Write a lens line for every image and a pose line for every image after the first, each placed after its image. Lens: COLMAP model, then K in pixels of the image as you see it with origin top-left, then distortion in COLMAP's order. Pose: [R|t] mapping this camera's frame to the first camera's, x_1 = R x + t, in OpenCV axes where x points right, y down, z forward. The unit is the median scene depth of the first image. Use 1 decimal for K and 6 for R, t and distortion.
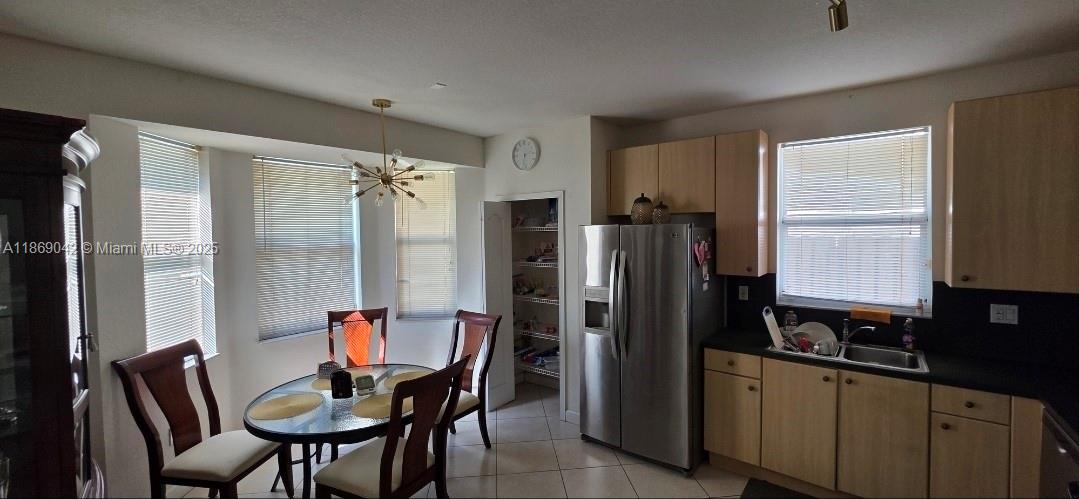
lens RADIAL K [[428.6, 0, 546.0], [0, 428.6, 242.3], [0, 0, 1]] dist [-0.003279, 0.000219]
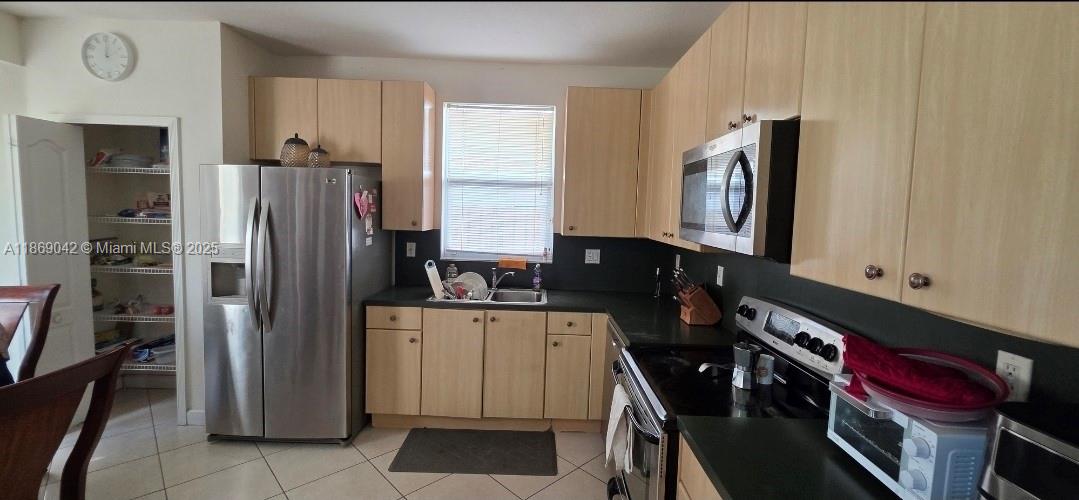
lens RADIAL K [[428.6, 0, 538.4], [0, 428.6, 244.1], [0, 0, 1]] dist [-0.003279, 0.000219]
pose [[0.786193, -0.008475, 0.617923, 0.084912], [-0.022332, 0.998863, 0.042113, 0.060782], [-0.617577, -0.046909, 0.785110, 0.039275]]
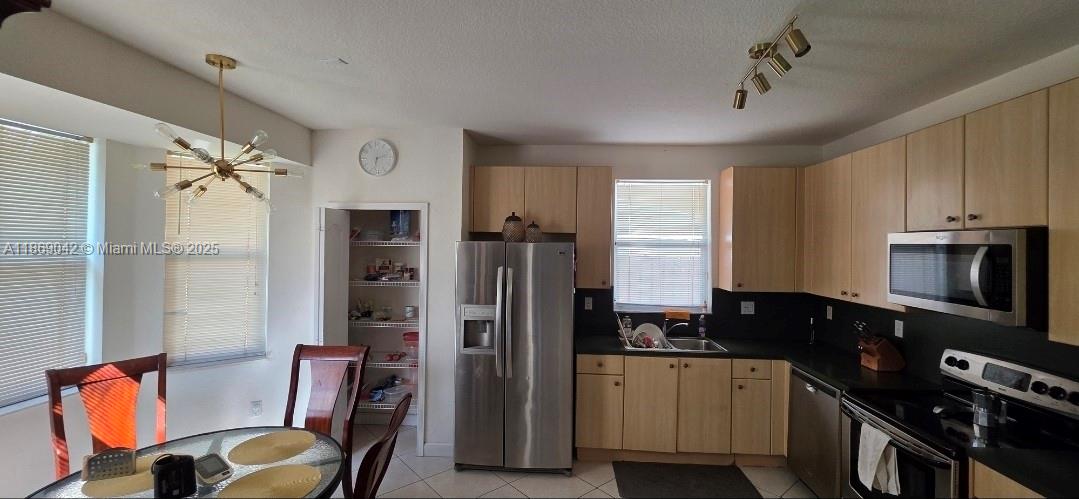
lens RADIAL K [[428.6, 0, 533.4], [0, 428.6, 243.9], [0, 0, 1]] dist [-0.003279, 0.000219]
pose [[0.823964, 0.026000, 0.566046, -0.347469], [-0.006567, 0.999318, -0.036341, 0.000039], [-0.566605, 0.026227, 0.823572, 0.131110]]
